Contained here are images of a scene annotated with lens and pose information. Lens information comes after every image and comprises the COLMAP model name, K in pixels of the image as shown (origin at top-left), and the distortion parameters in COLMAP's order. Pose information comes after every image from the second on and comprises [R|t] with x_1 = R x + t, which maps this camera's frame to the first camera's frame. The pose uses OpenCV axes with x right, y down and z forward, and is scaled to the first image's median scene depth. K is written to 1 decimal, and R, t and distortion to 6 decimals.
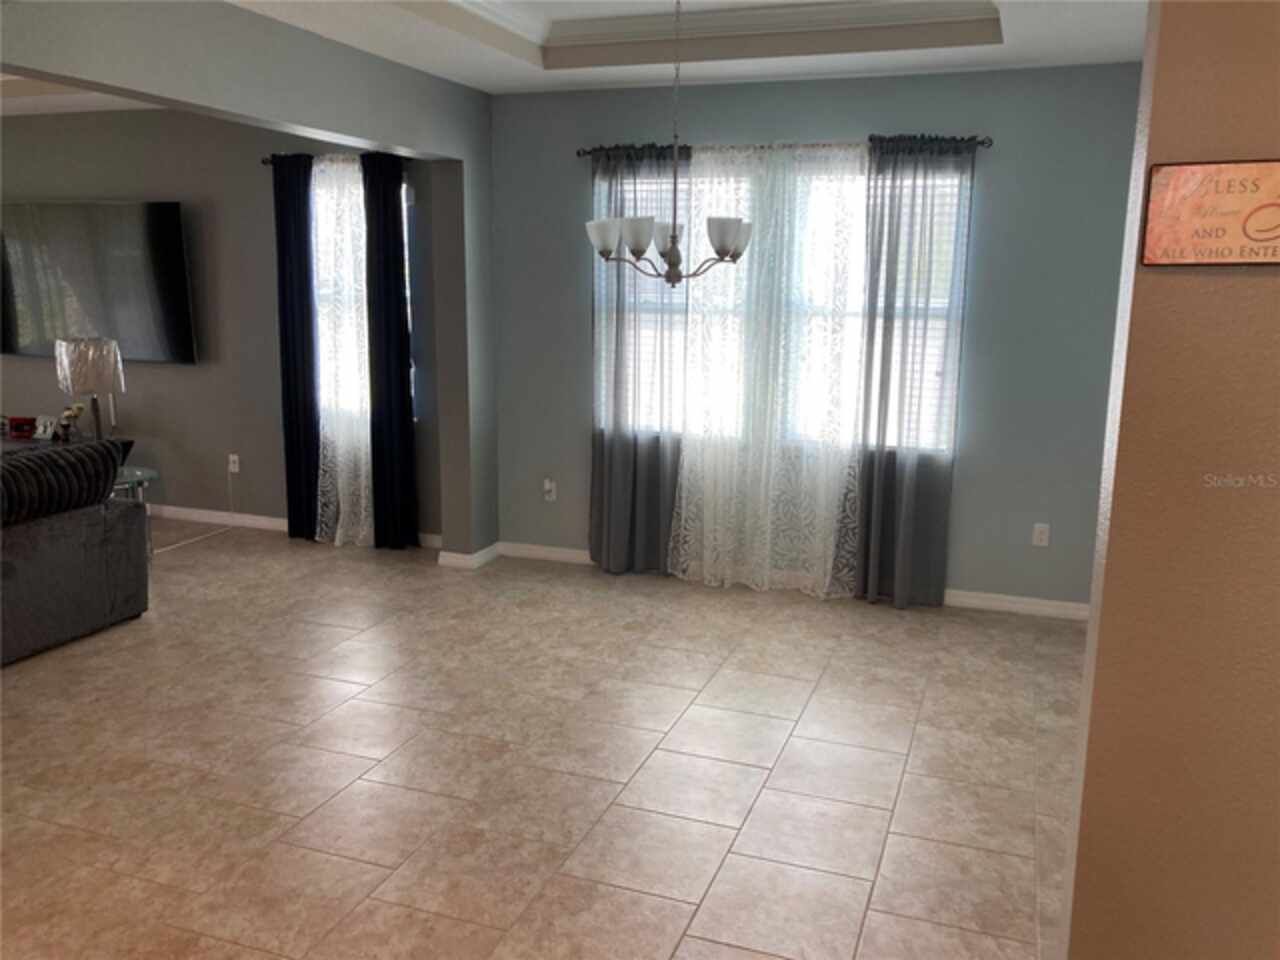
lens RADIAL K [[1046.6, 0, 640.3], [0, 1046.6, 479.2], [0, 0, 1]] dist [0.005418, -0.018195]
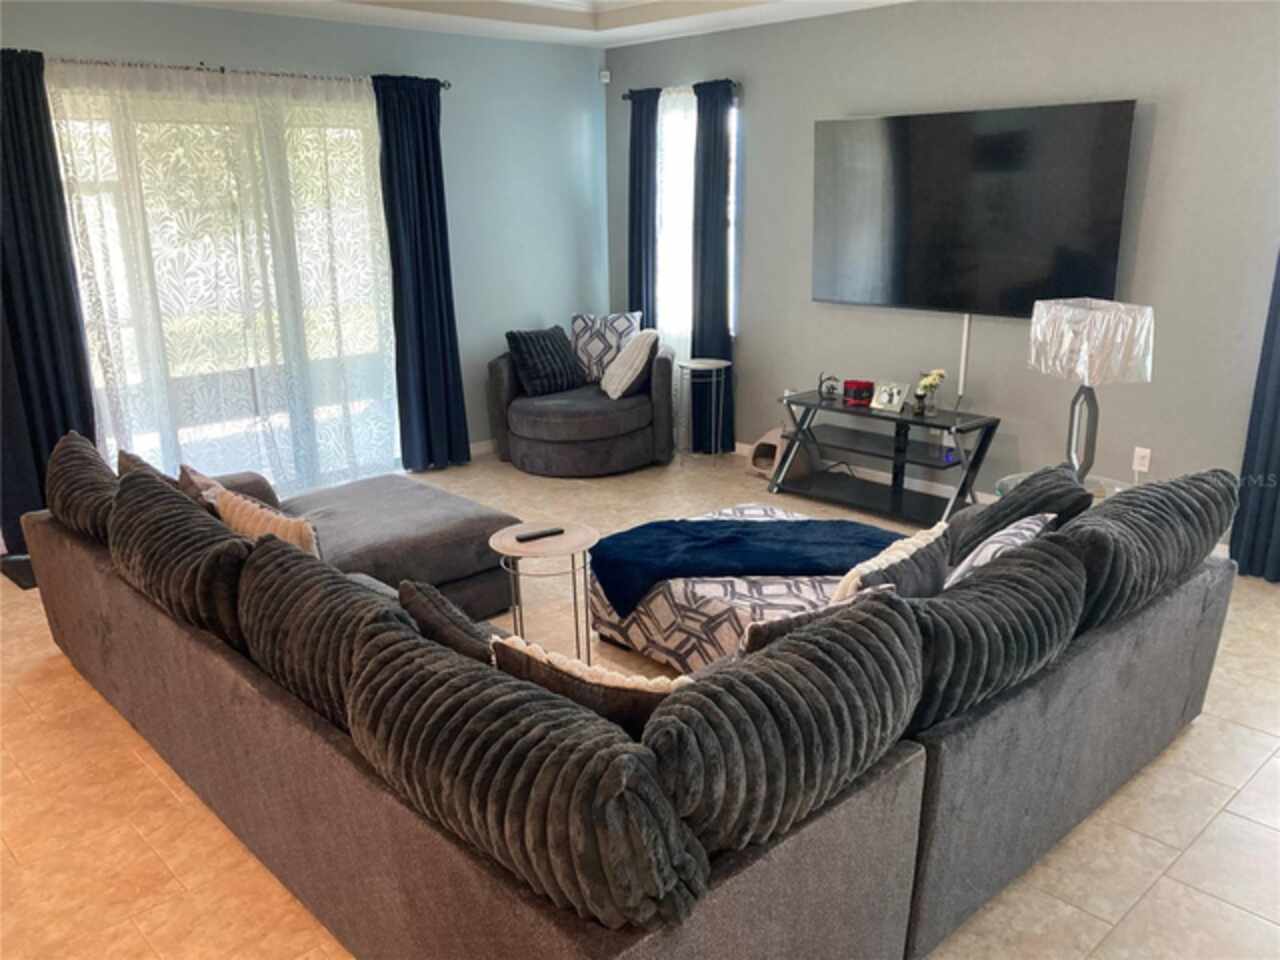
lens RADIAL K [[1046.6, 0, 644.1], [0, 1046.6, 485.7], [0, 0, 1]] dist [0.005418, -0.018195]
pose [[0.886314, 0.093559, -0.453535, -0.365244], [-0.055548, 0.993786, 0.096453, -0.048658], [0.459741, -0.060295, 0.886004, 0.179928]]
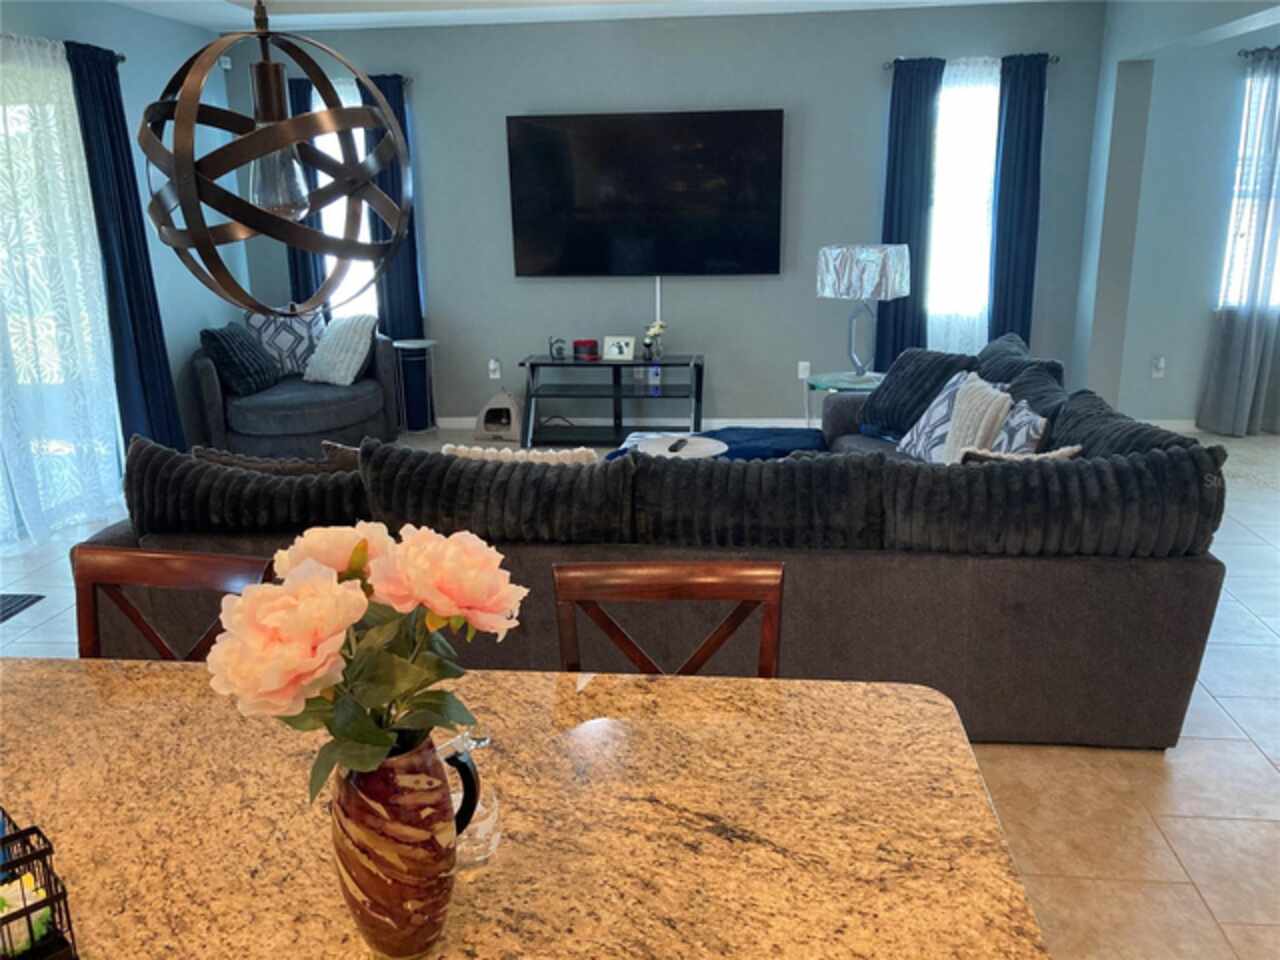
lens RADIAL K [[1046.6, 0, 637.1], [0, 1046.6, 477.5], [0, 0, 1]] dist [0.005418, -0.018195]
pose [[0.977881, -0.089954, 0.188828, -0.758479], [0.075075, 0.993588, 0.084539, -0.010958], [-0.195222, -0.068493, 0.978364, 0.026305]]
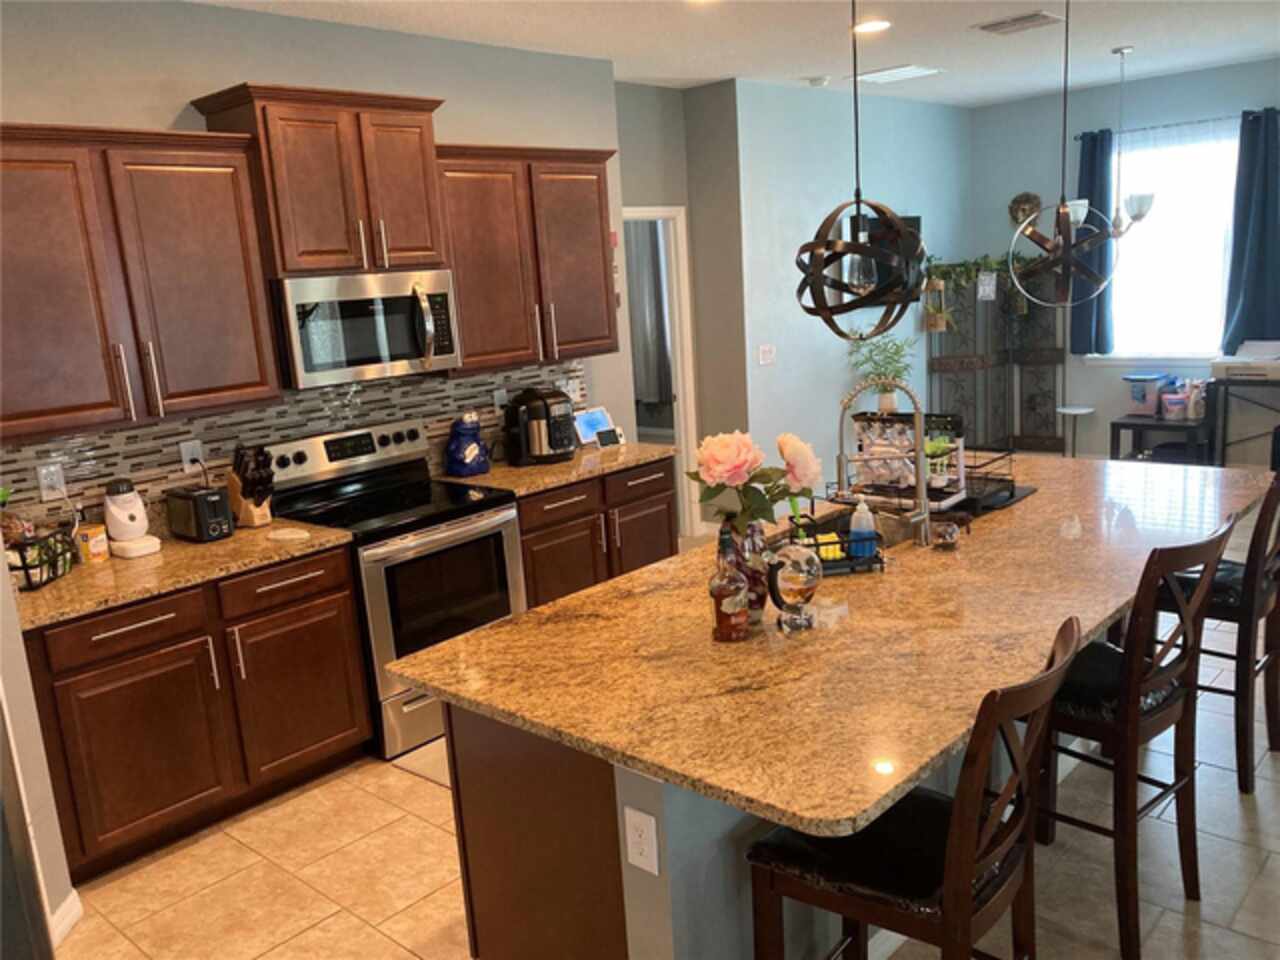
lens RADIAL K [[1046.6, 0, 640.5], [0, 1046.6, 482.8], [0, 0, 1]] dist [0.005418, -0.018195]
pose [[-0.394613, 0.193107, -0.898326, 1.209230], [-0.111948, 0.960279, 0.255601, -0.321650], [0.912002, 0.201429, -0.357321, 1.558881]]
